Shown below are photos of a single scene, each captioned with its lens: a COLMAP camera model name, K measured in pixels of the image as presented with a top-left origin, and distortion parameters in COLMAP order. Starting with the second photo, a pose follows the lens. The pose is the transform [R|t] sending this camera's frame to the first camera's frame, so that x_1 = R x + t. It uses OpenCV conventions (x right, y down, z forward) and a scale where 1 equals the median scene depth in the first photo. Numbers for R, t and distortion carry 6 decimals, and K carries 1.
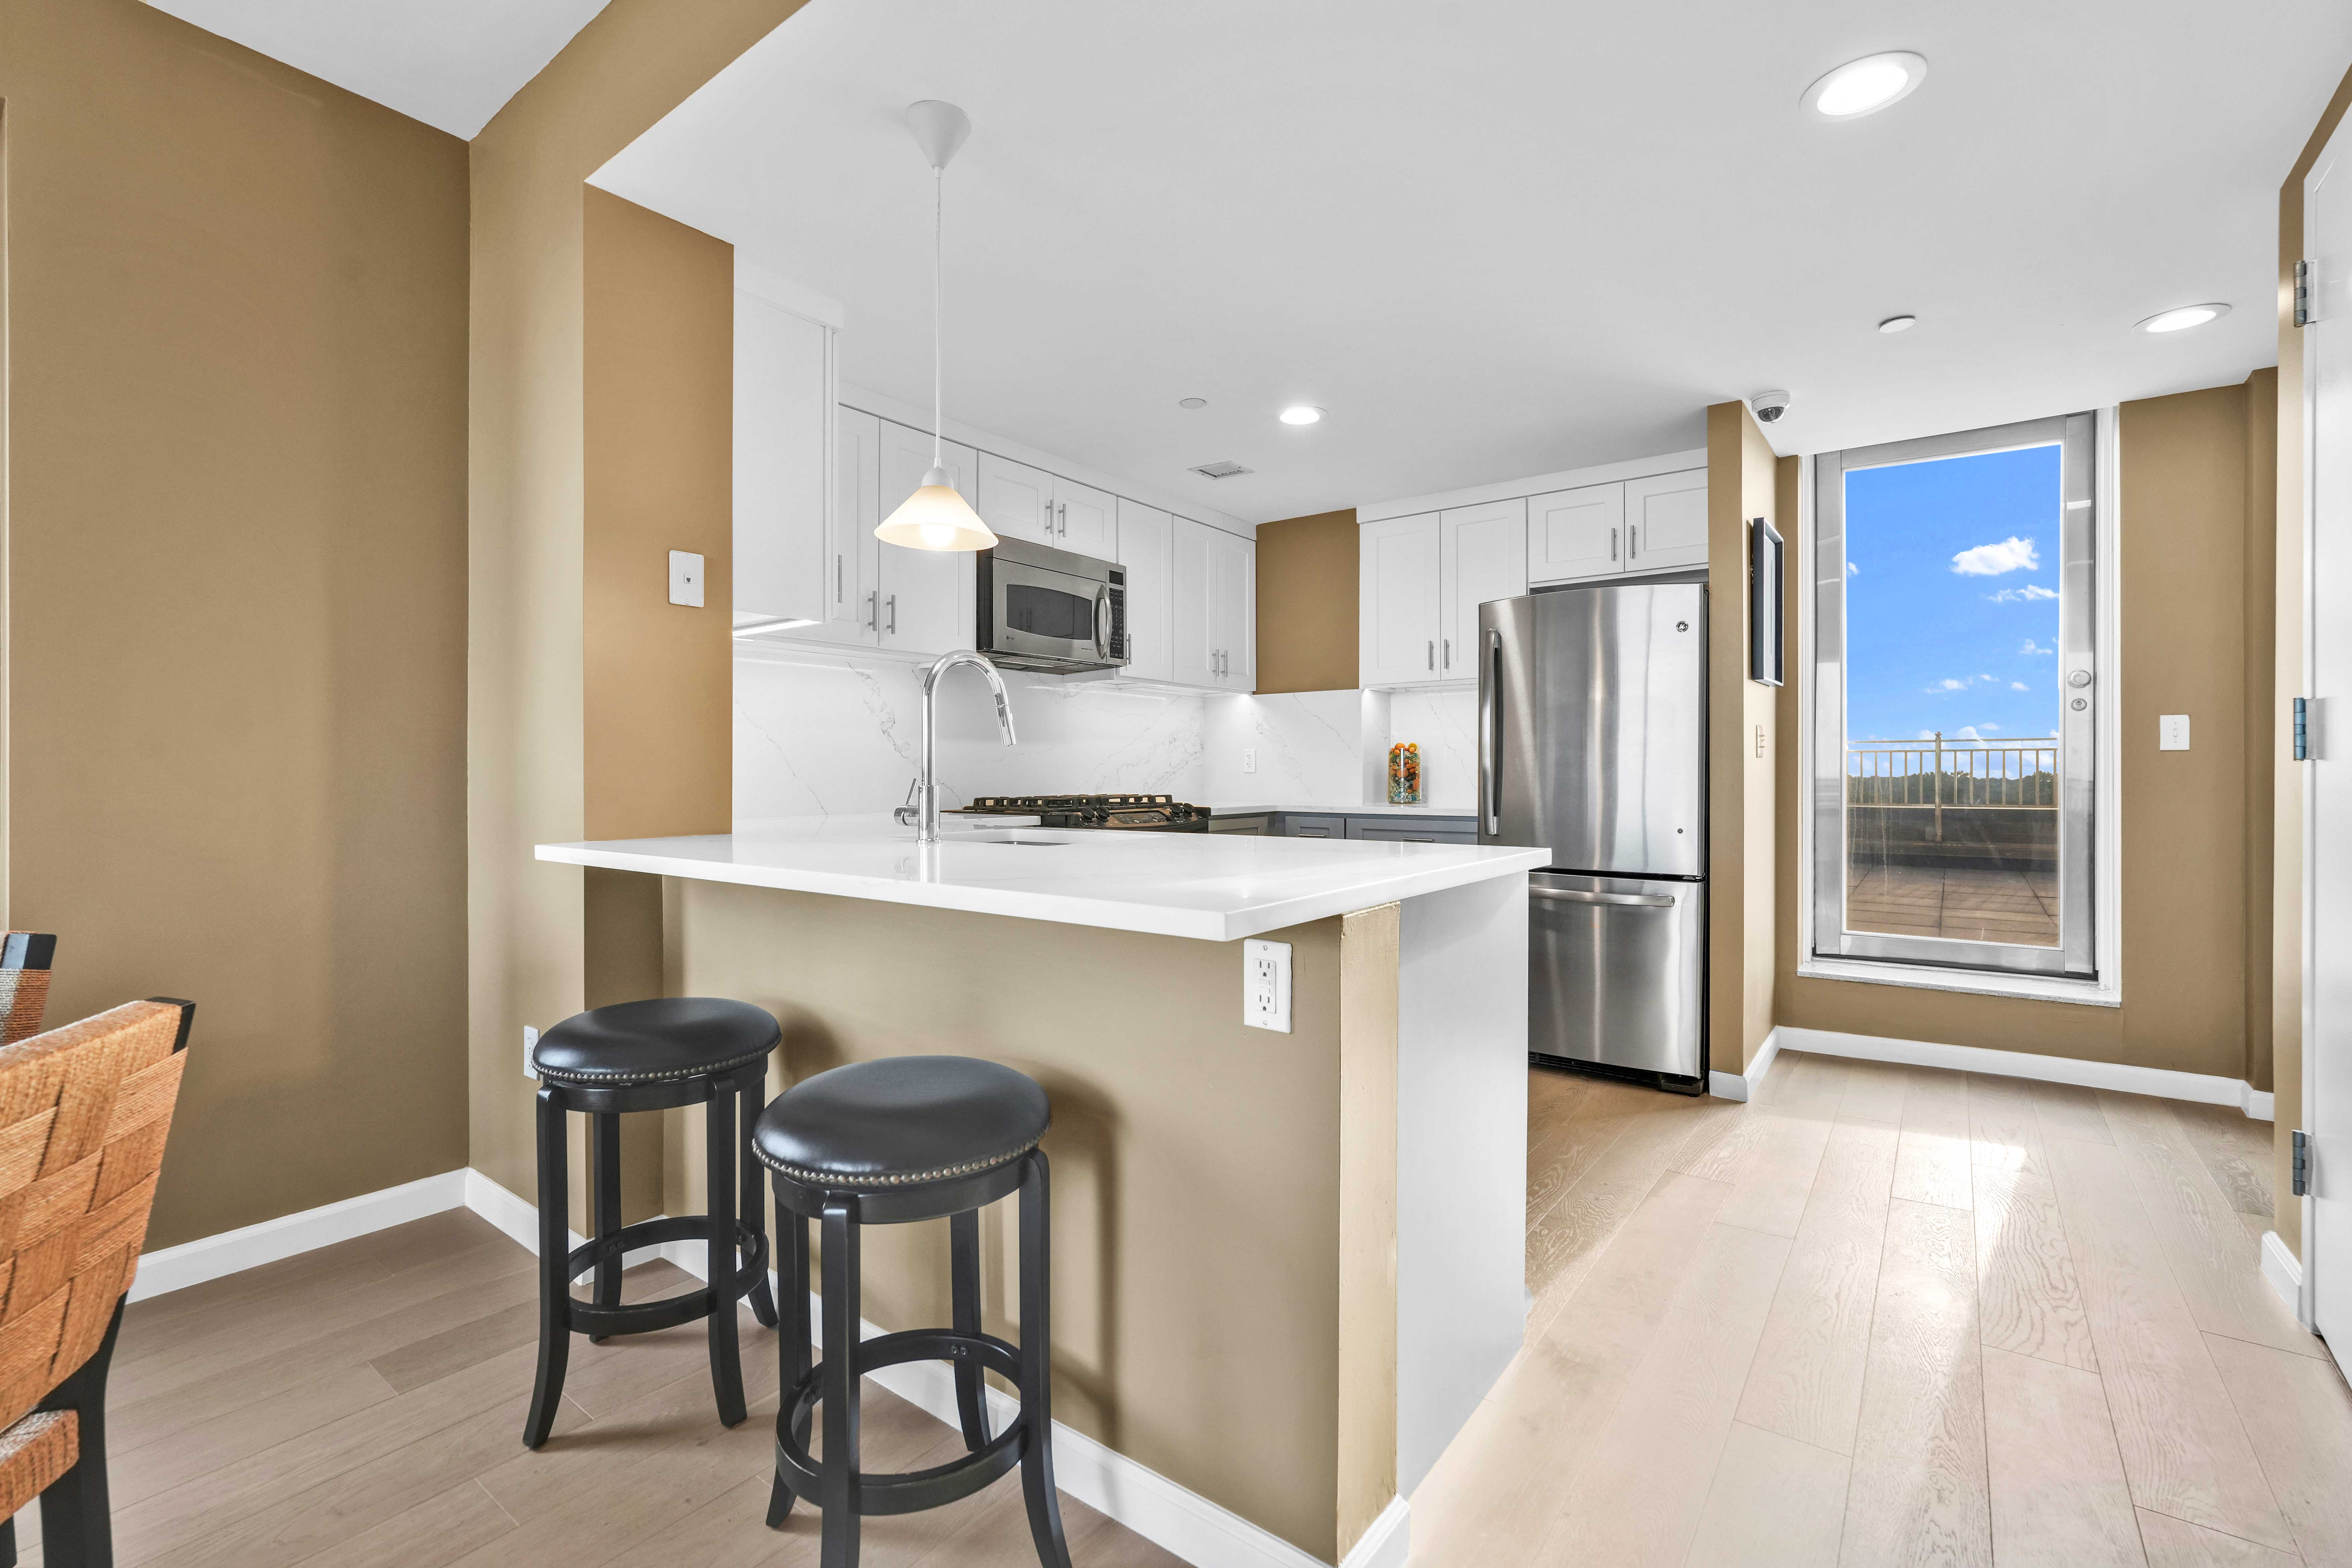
lens RADIAL K [[1039.0, 0, 1172.4], [0, 1039.0, 775.9], [0, 0, 1]] dist [-0.011912, 0.005644]
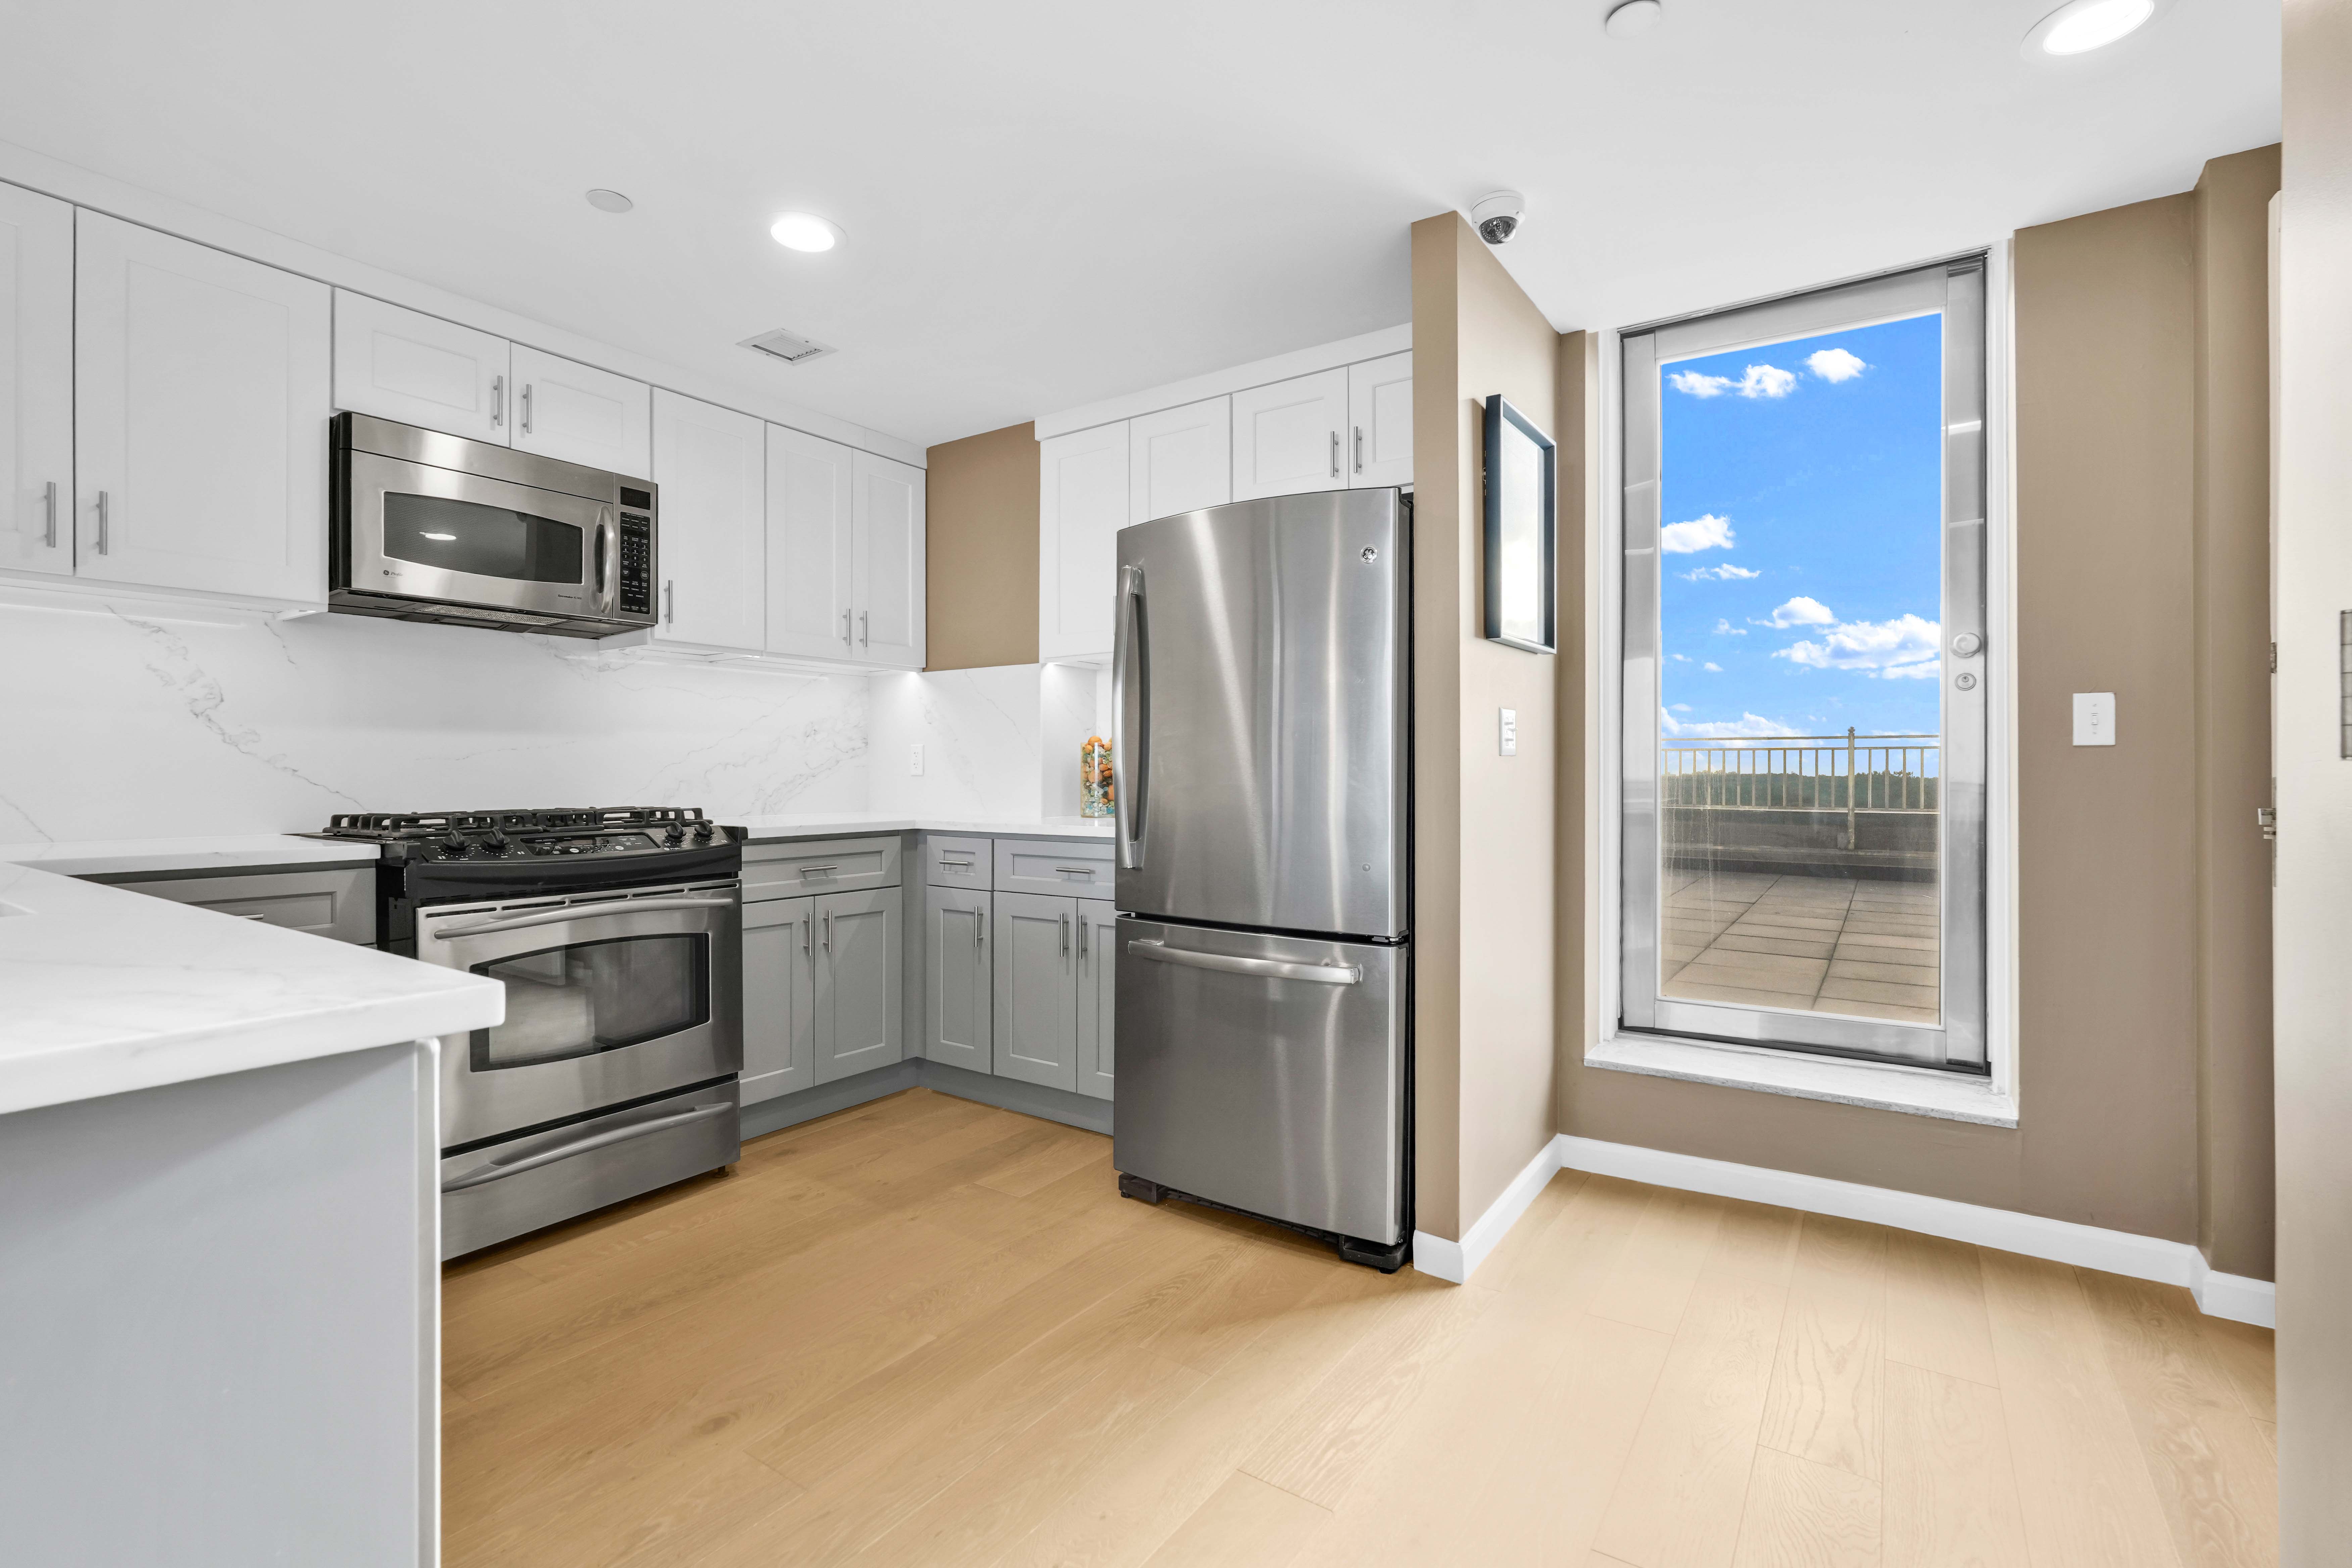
lens RADIAL K [[1051.2, 0, 1168.3], [0, 1051.2, 772.8], [0, 0, 1]] dist [-0.012281, 0.004418]
pose [[0.999205, 0.000765, 0.039864, 0.310148], [-0.000668, 0.999997, -0.002452, -0.004350], [-0.039866, 0.002423, 0.999202, 0.313476]]
